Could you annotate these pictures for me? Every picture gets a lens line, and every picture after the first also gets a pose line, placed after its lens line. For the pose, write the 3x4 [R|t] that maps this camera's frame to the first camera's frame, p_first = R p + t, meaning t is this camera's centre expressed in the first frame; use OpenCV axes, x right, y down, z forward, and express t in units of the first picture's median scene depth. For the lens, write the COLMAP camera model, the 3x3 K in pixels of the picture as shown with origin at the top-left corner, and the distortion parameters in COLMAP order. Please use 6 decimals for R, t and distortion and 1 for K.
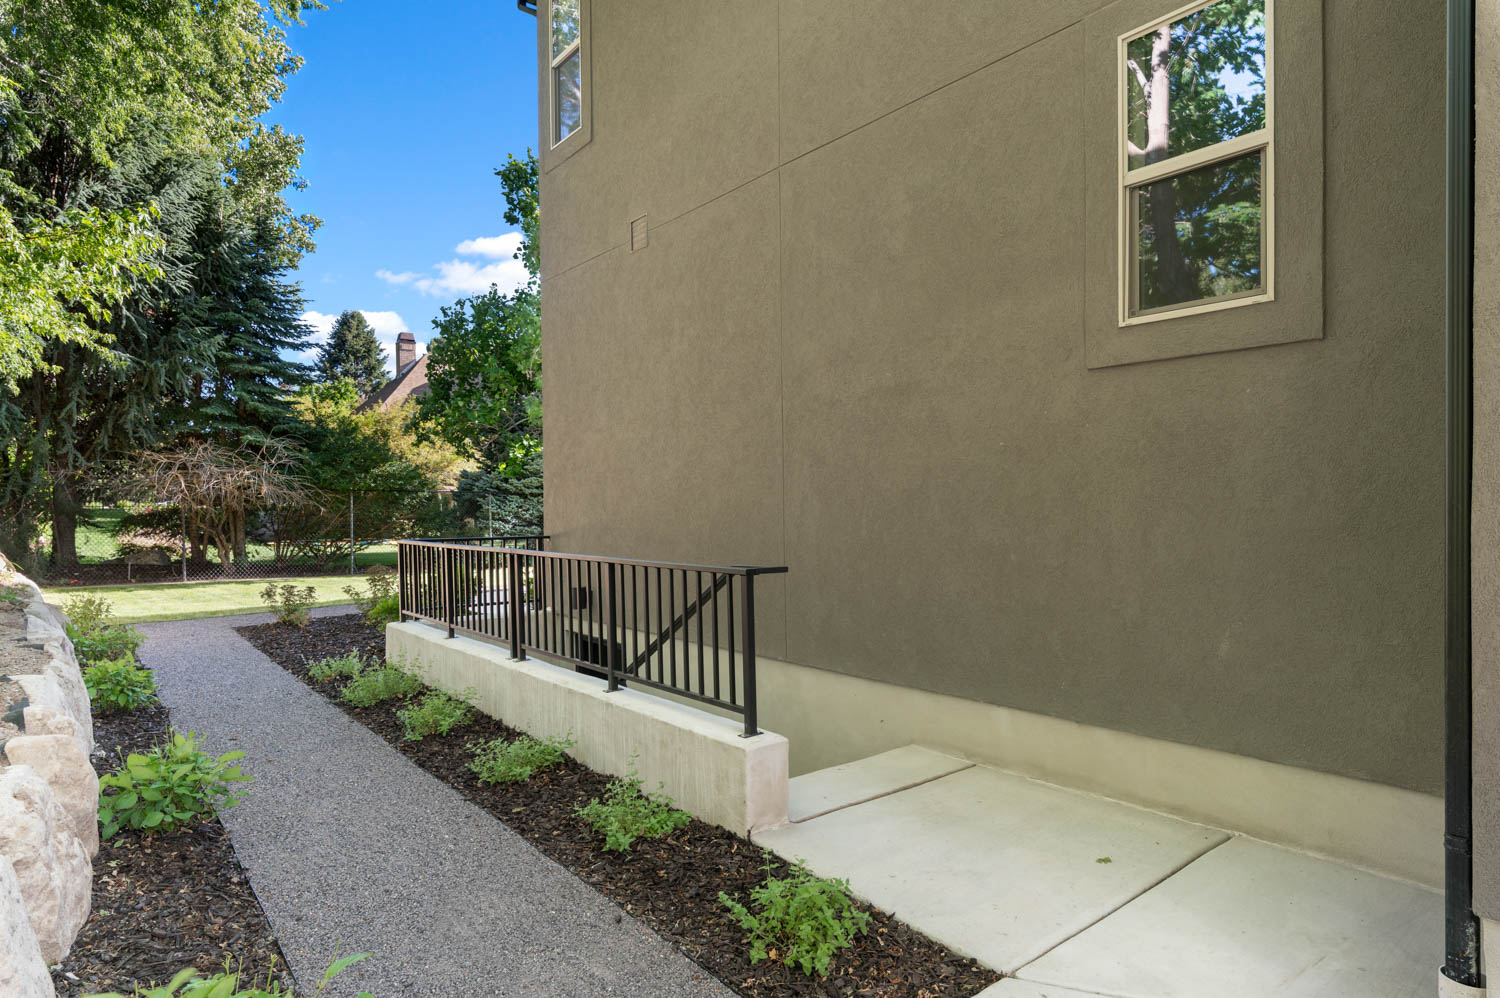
lens RADIAL K [[844.1, 0, 743.4], [0, 844.1, 489.3], [0, 0, 1]] dist [-0.003397, -0.001323]
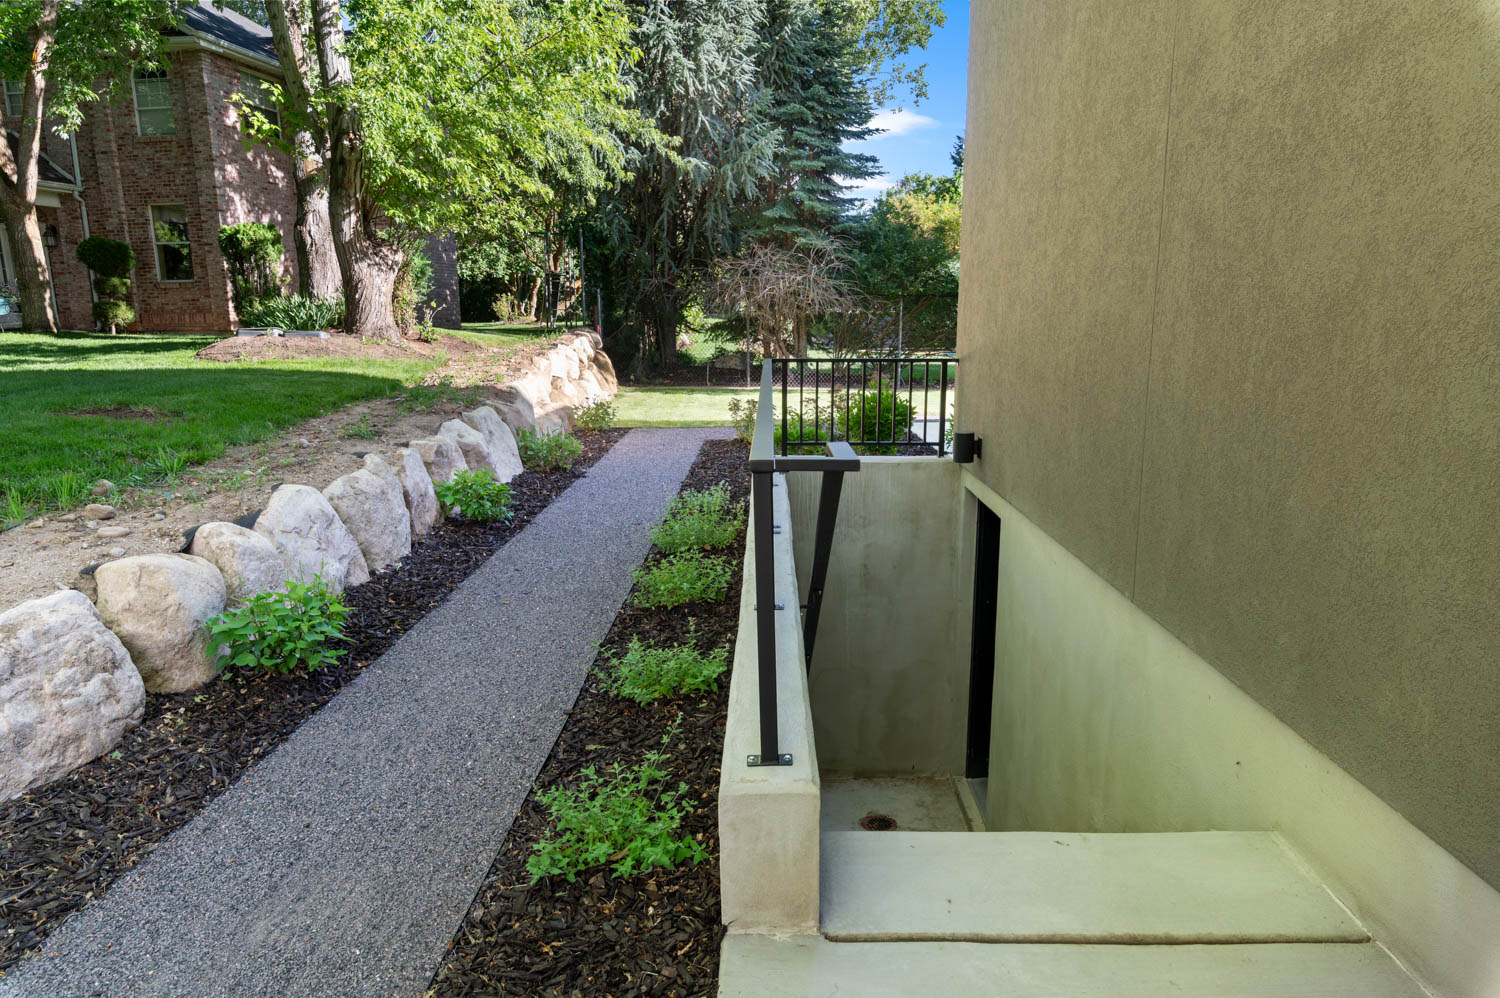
lens RADIAL K [[943.2, 0, 750.0], [0, 943.2, 499.0], [0, 0, 1]] dist [0.003047, -0.003648]
pose [[0.786512, 0.124737, -0.604846, 0.053264], [0.007256, 0.977456, 0.211015, -0.000268], [0.617532, -0.170354, 0.767876, 0.085824]]
